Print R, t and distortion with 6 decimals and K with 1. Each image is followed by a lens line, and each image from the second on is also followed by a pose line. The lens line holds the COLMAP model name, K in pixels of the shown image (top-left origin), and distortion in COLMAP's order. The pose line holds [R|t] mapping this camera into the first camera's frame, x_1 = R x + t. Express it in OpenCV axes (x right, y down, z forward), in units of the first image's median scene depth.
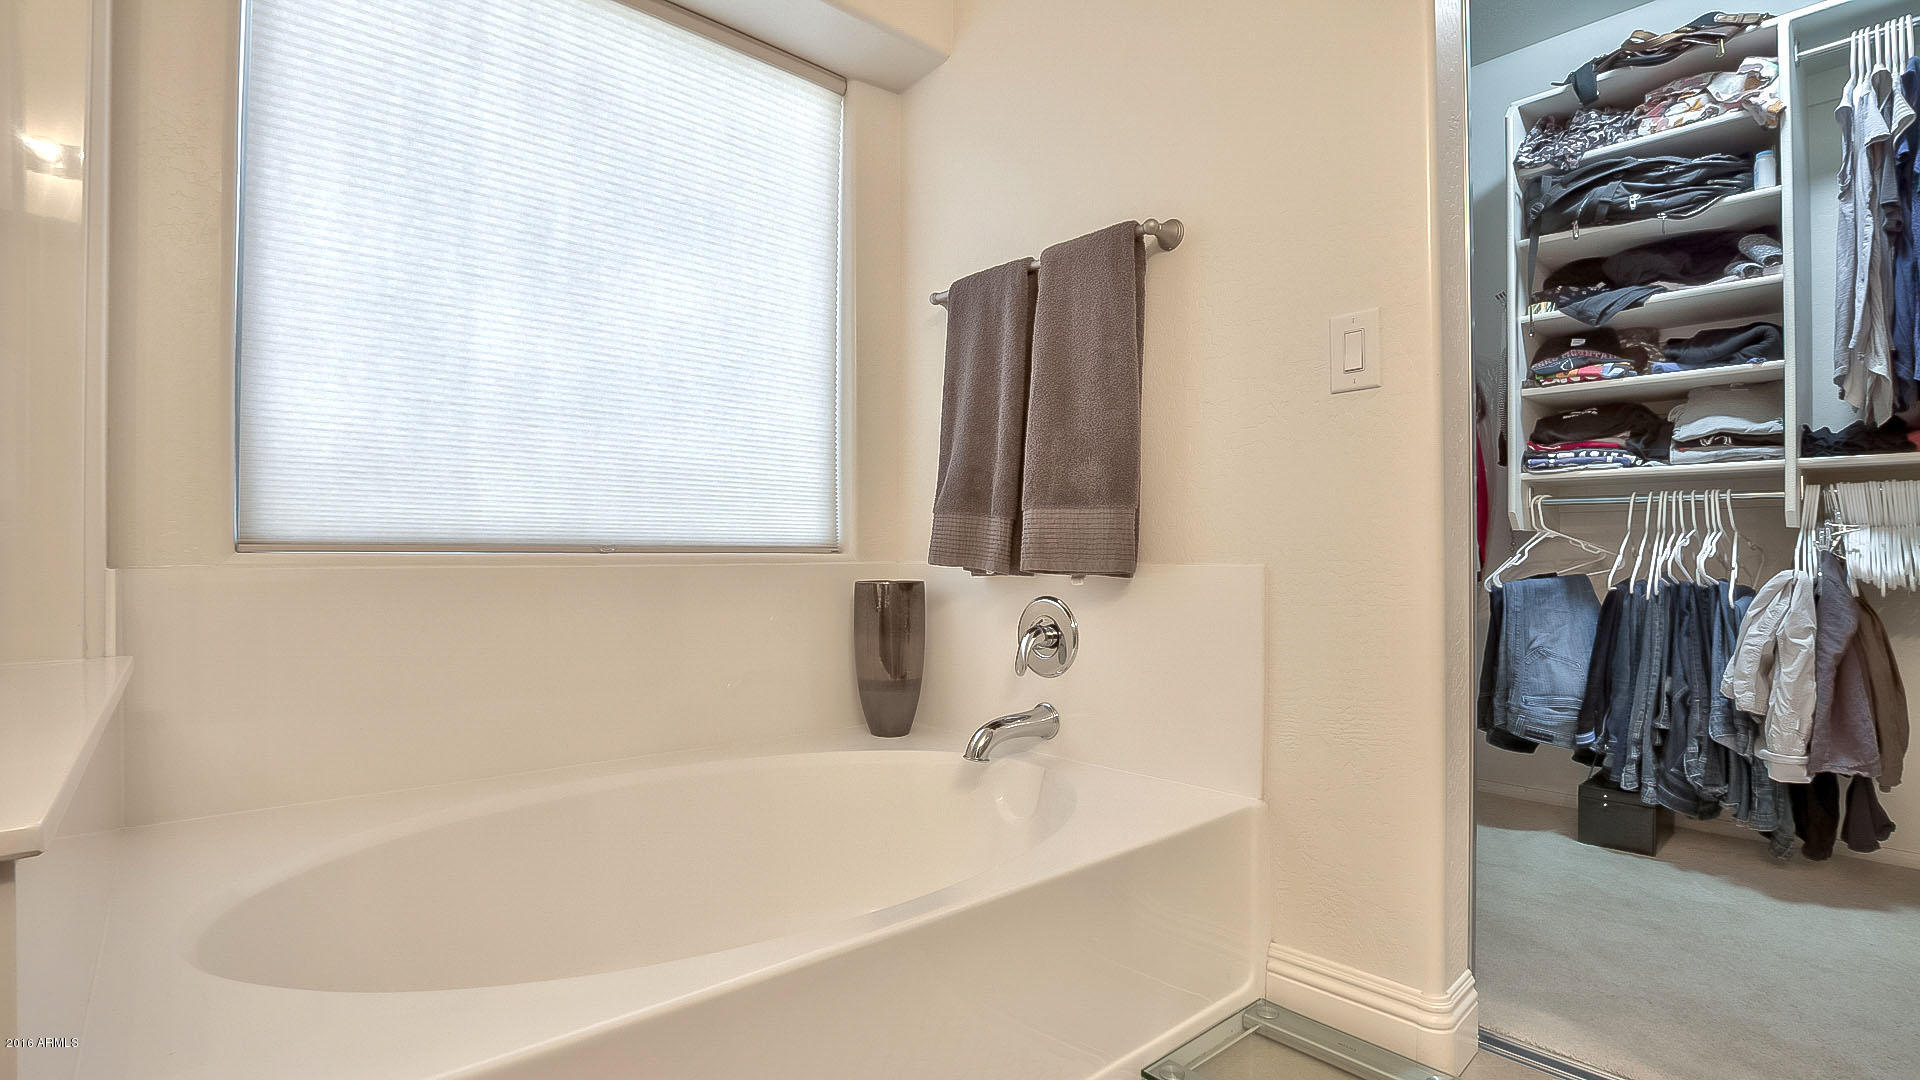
lens RADIAL K [[891.7, 0, 956.1], [0, 891.7, 550.0], [0, 0, 1]] dist [-0.037054, 0.010031]
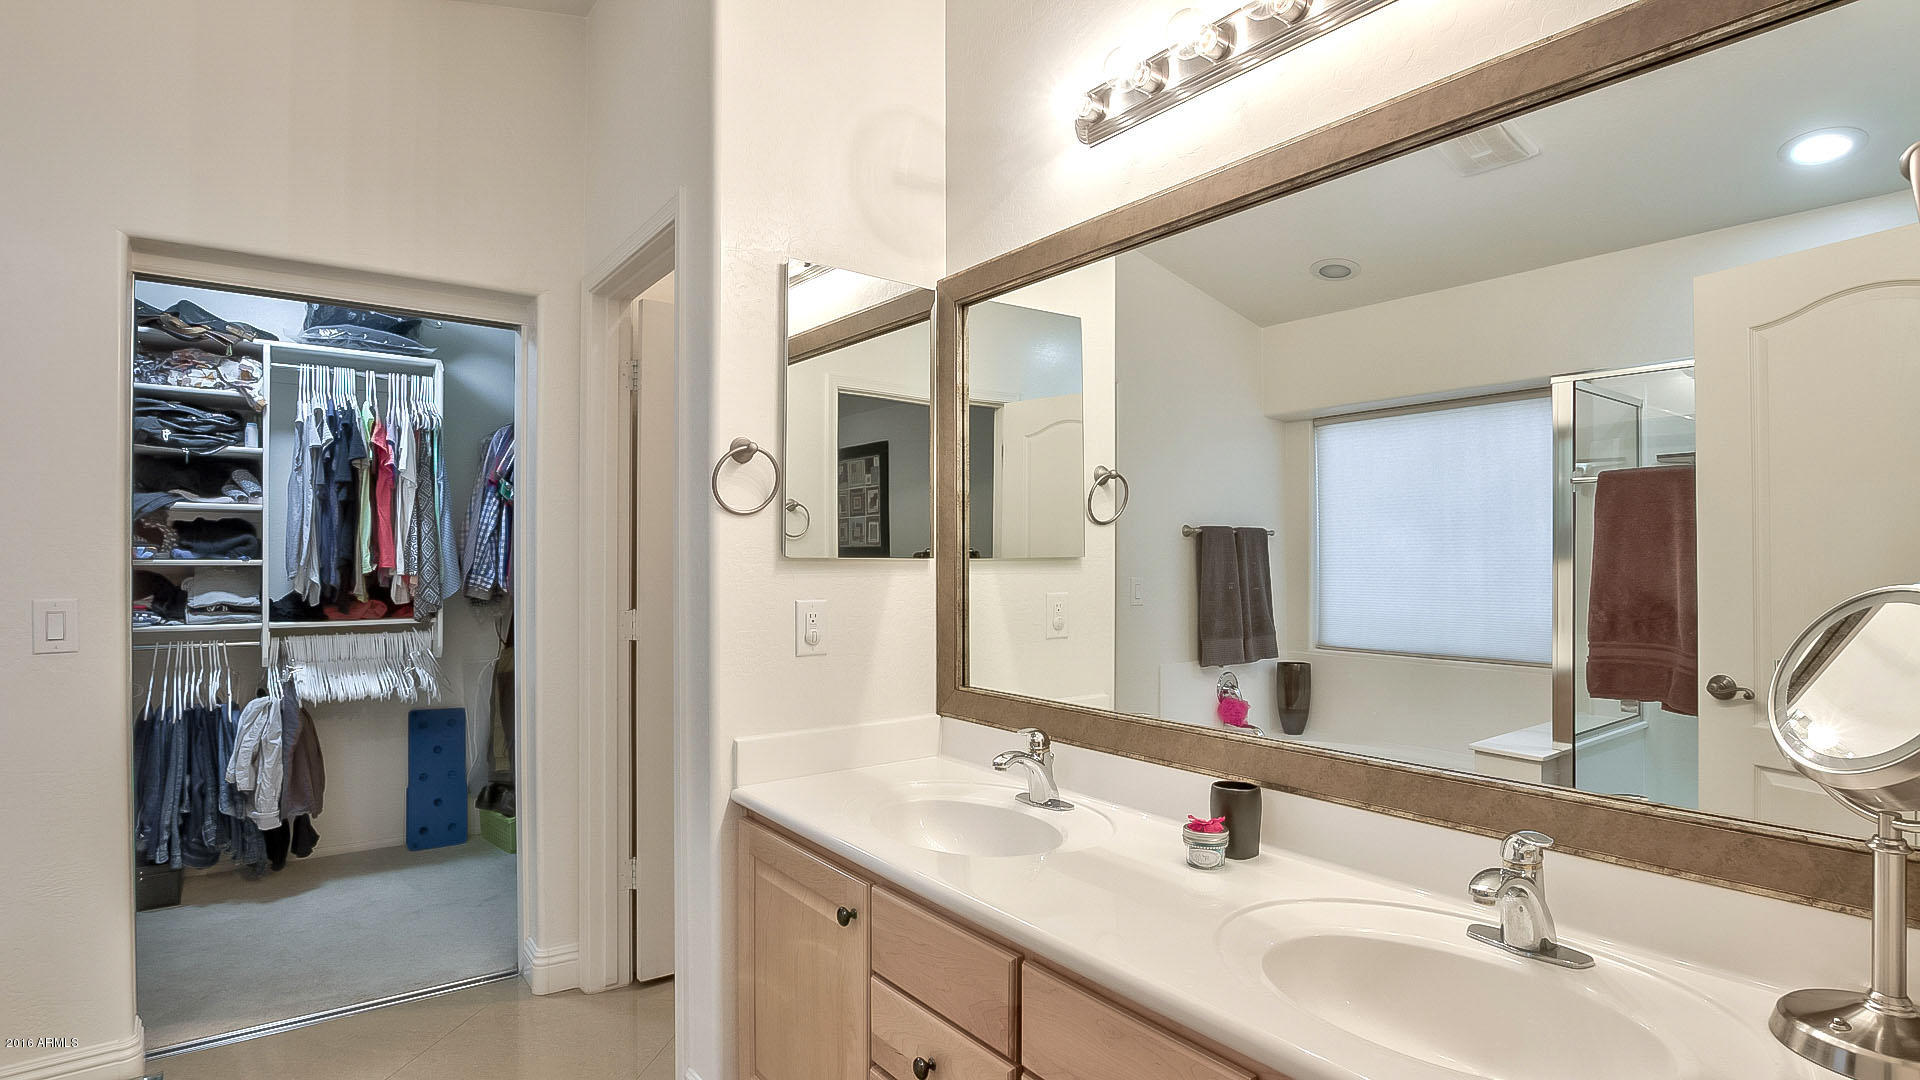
lens RADIAL K [[937.4, 0, 956.1], [0, 937.4, 561.8], [0, 0, 1]] dist [-0.038410, 0.007761]
pose [[0.080750, -0.003888, 0.996727, -0.576366], [-0.008174, 0.999956, 0.004563, -0.223440], [-0.996701, -0.008516, 0.080715, -0.370674]]
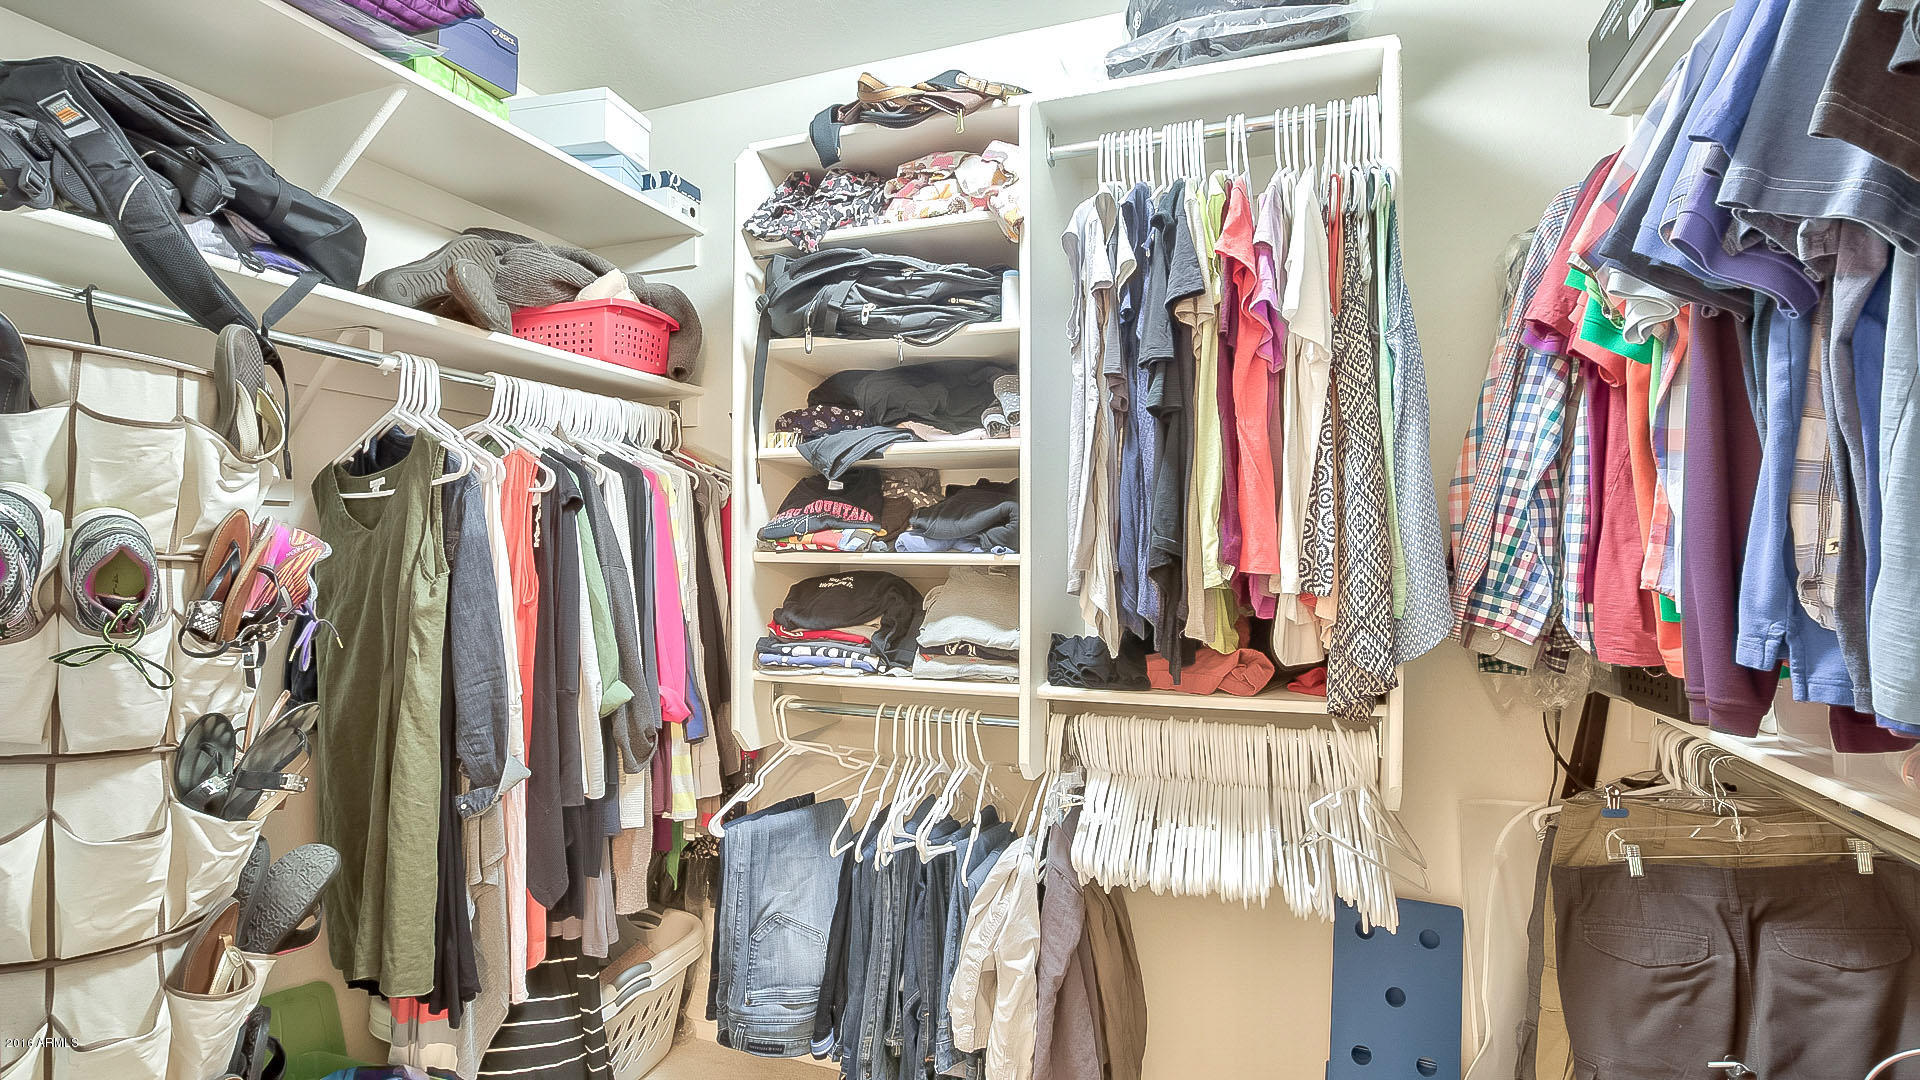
lens RADIAL K [[891.7, 0, 956.1], [0, 891.7, 550.0], [0, 0, 1]] dist [-0.037054, 0.010031]
pose [[0.884371, 0.000214, 0.466786, 0.517019], [-0.003917, 0.999968, 0.006963, -0.217486], [-0.466769, -0.007986, 0.884343, 0.331331]]
